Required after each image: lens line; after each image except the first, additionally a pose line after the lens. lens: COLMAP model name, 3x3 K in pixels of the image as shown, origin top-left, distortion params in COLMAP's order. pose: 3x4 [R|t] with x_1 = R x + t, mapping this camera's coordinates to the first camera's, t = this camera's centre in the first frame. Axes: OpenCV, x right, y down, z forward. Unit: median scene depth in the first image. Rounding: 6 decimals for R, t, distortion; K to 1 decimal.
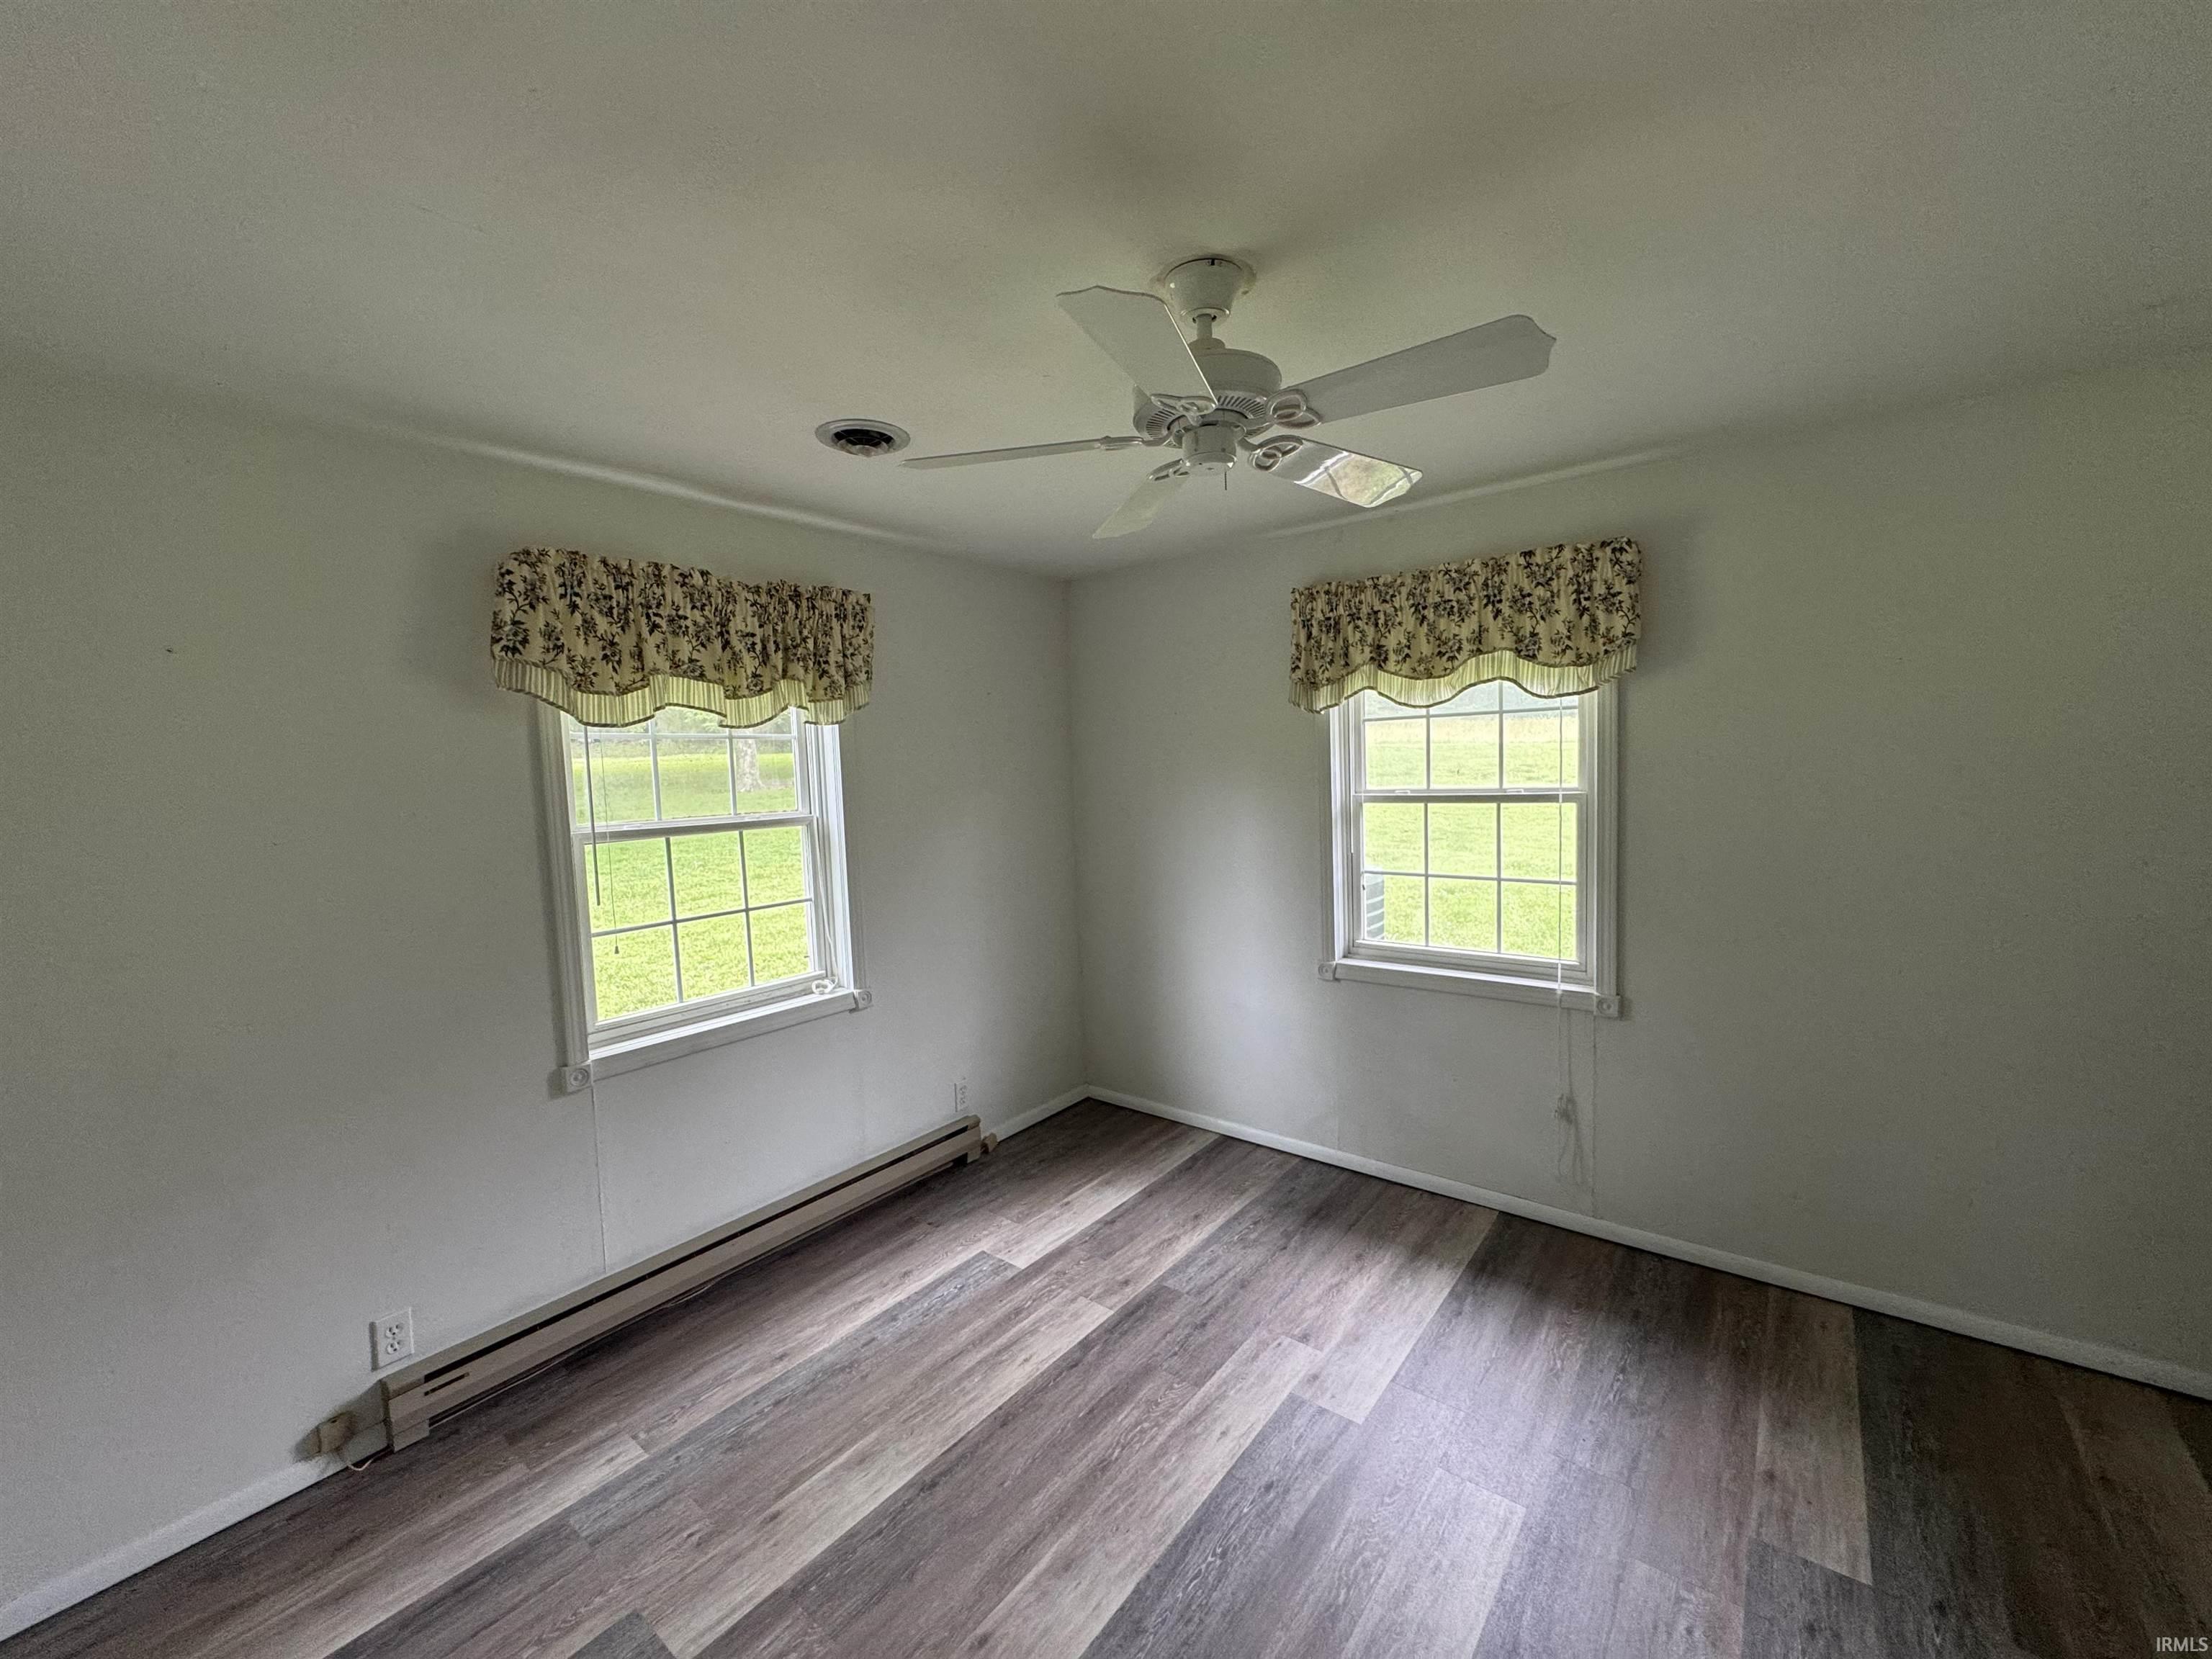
lens RADIAL K [[882.3, 0, 1104.3], [0, 882.3, 831.3], [0, 0, 1]] dist [0.000196, -0.001284]
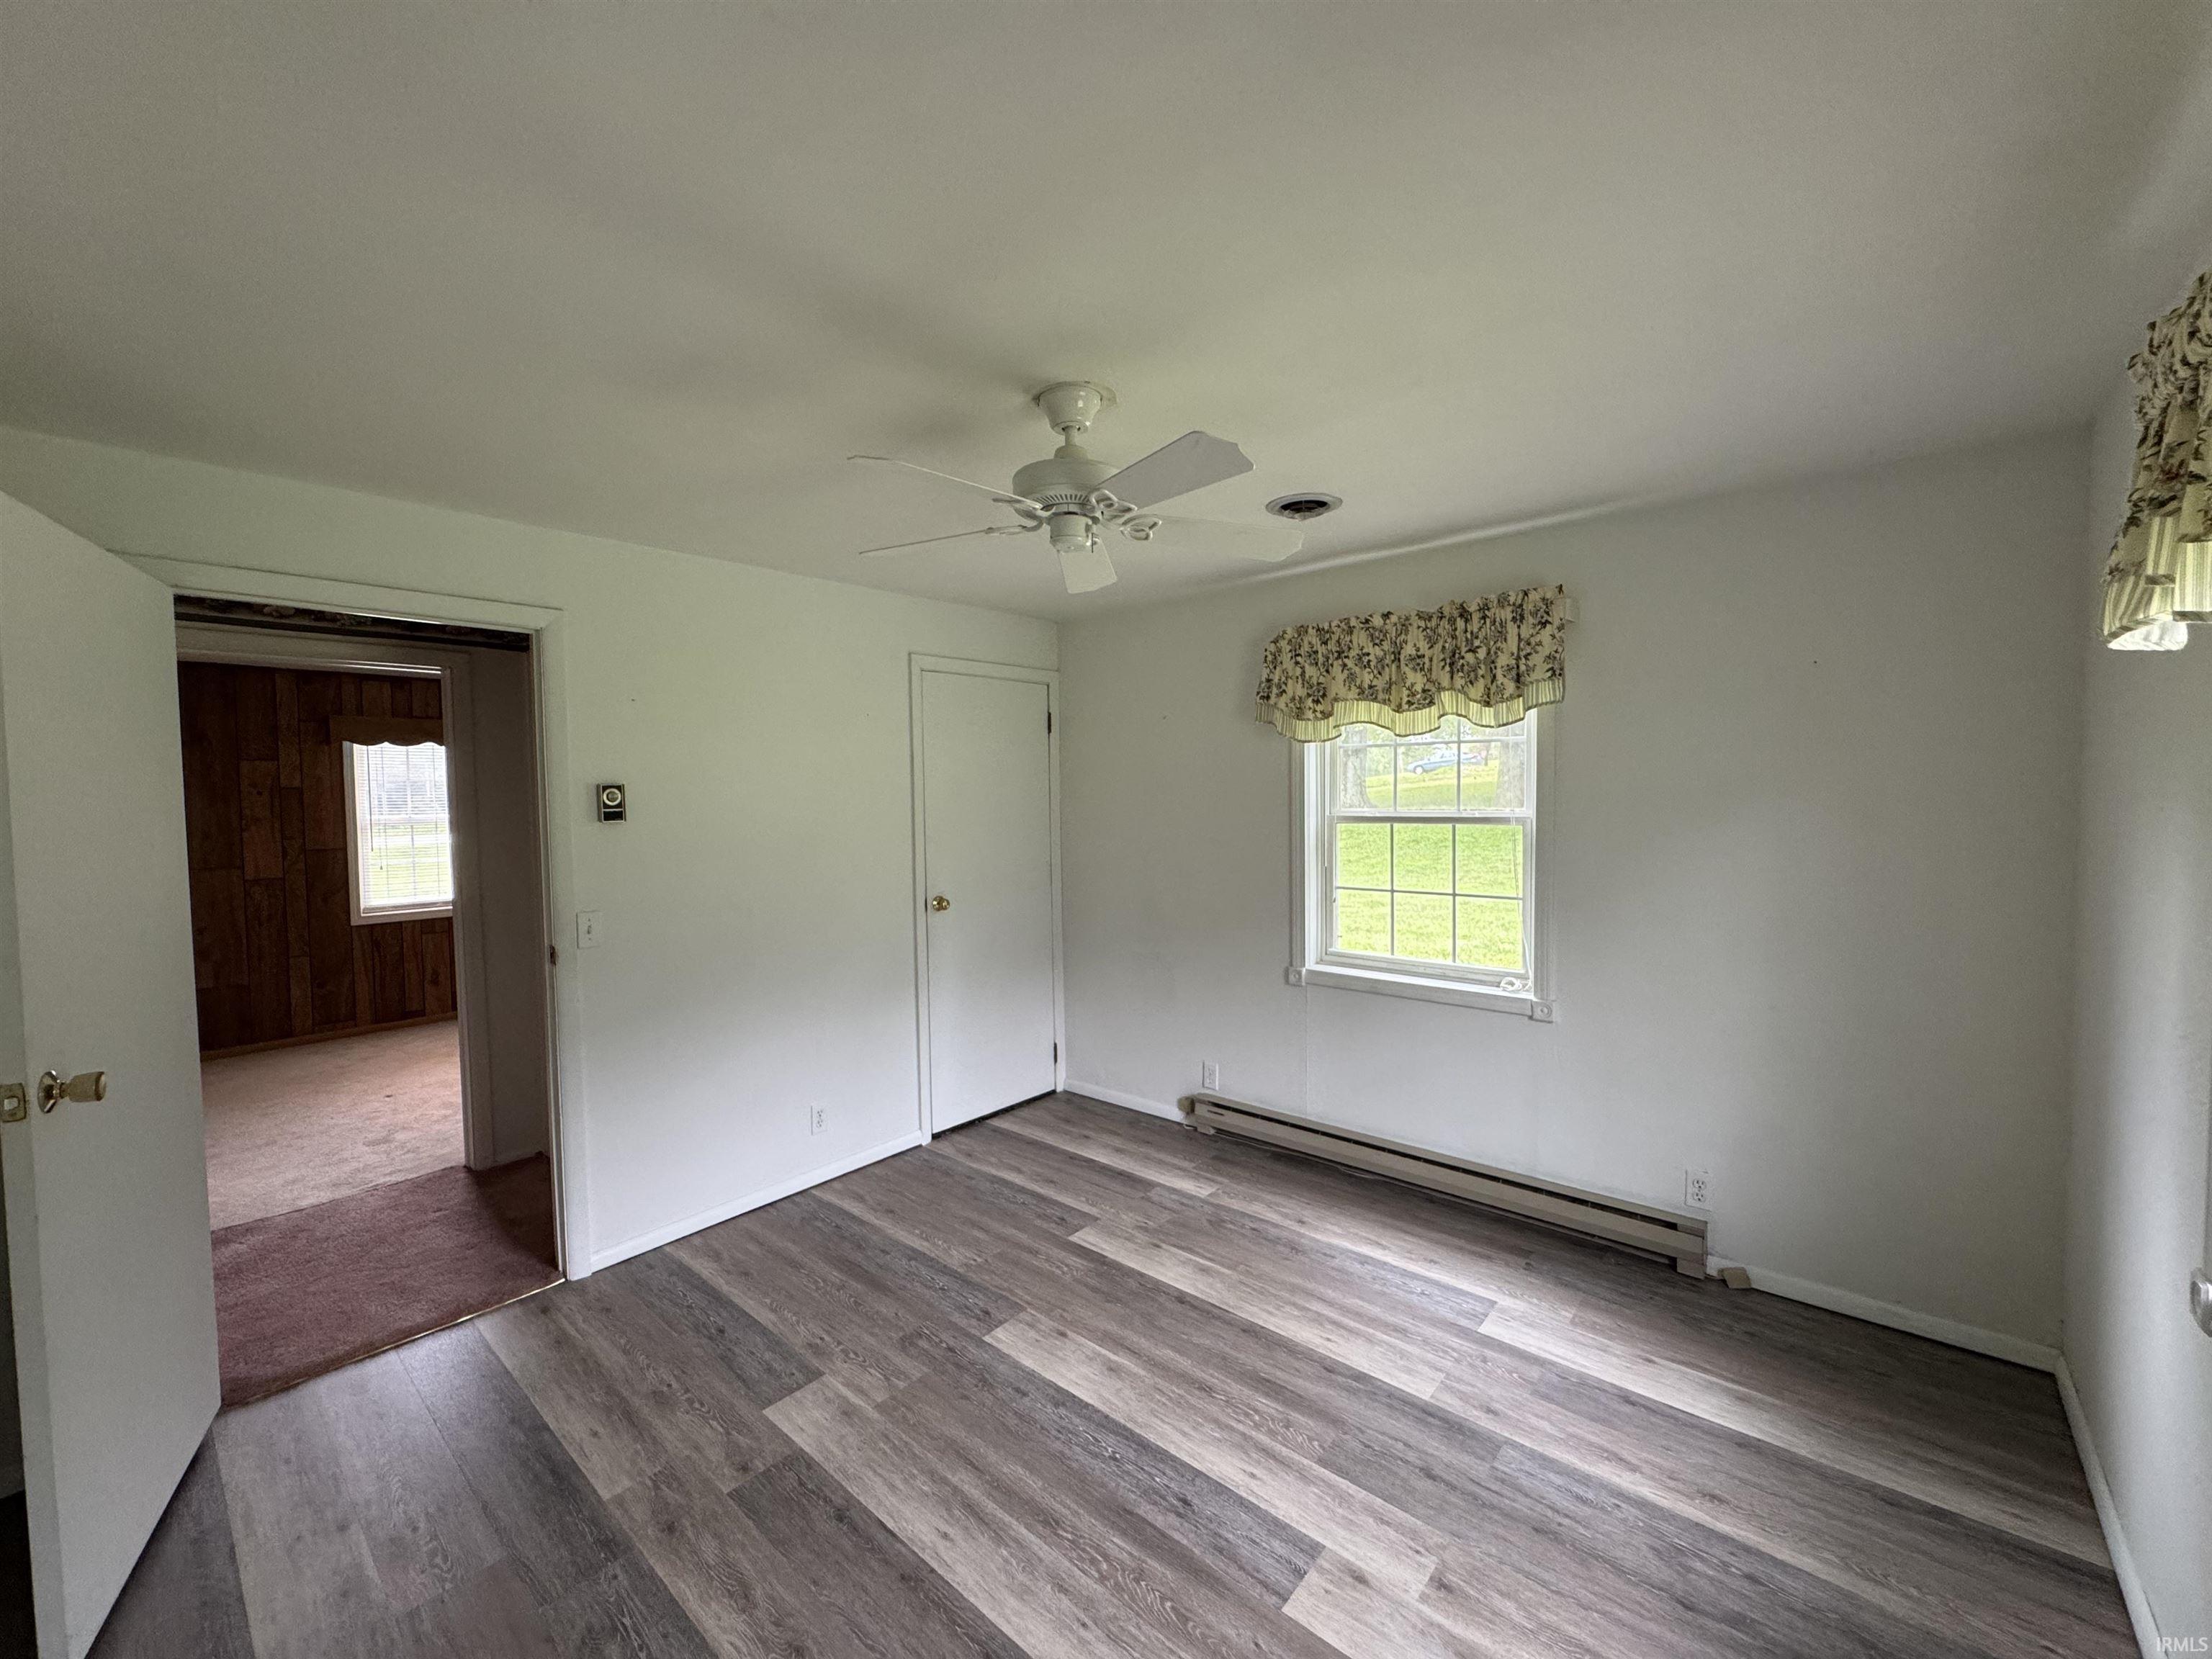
lens RADIAL K [[882.3, 0, 1101.4], [0, 882.3, 833.4], [0, 0, 1]] dist [0.000196, -0.001284]
pose [[-0.049372, 0.085758, -0.995092, 0.858681], [-0.056775, 0.994455, 0.088520, -0.074048], [0.997165, 0.060867, -0.044229, 0.688913]]
